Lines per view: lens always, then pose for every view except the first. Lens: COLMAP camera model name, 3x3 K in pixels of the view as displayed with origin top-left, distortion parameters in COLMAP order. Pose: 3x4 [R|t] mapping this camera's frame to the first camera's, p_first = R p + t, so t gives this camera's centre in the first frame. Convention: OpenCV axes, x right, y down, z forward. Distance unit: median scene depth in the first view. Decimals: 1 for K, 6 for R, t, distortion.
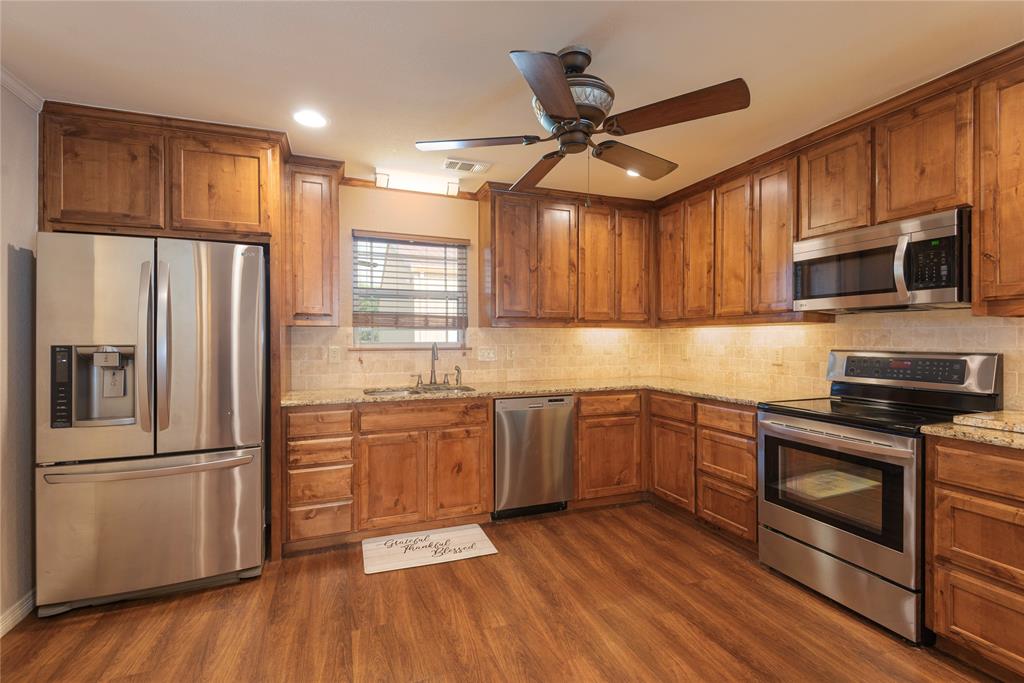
lens RADIAL K [[459.0, 0, 510.6], [0, 459.0, 339.3], [0, 0, 1]] dist [0.024613, -0.015292]
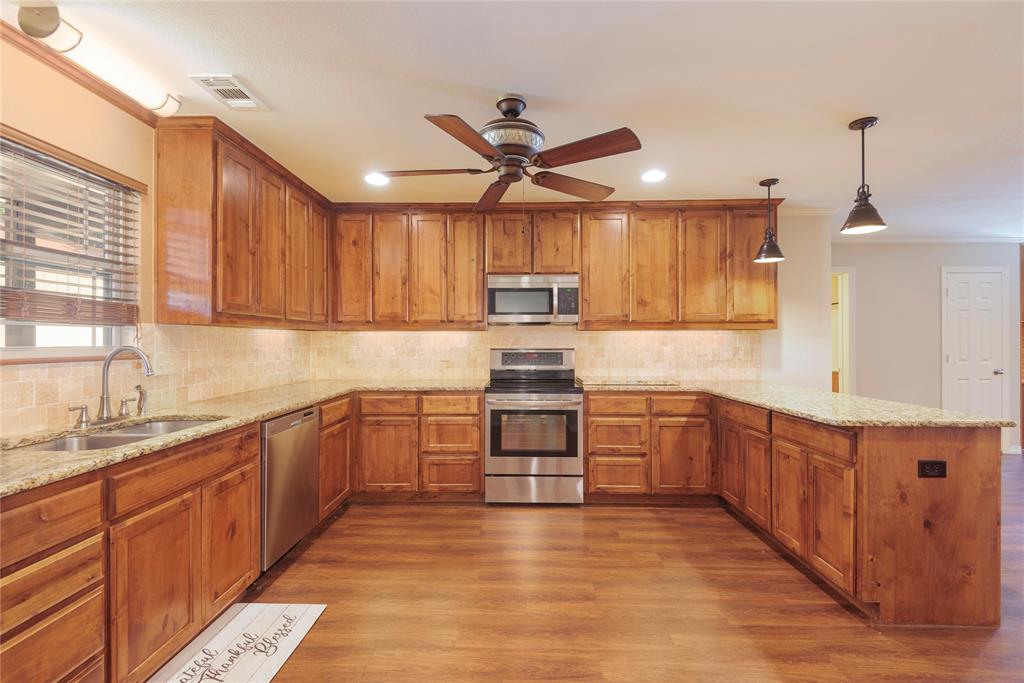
lens RADIAL K [[459.0, 0, 510.2], [0, 459.0, 339.0], [0, 0, 1]] dist [0.024613, -0.015292]
pose [[0.370042, 0.004957, 0.929002, -0.640862], [0.001836, 0.999980, -0.006067, 0.000967], [-0.929013, 0.003951, 0.370026, 0.382061]]
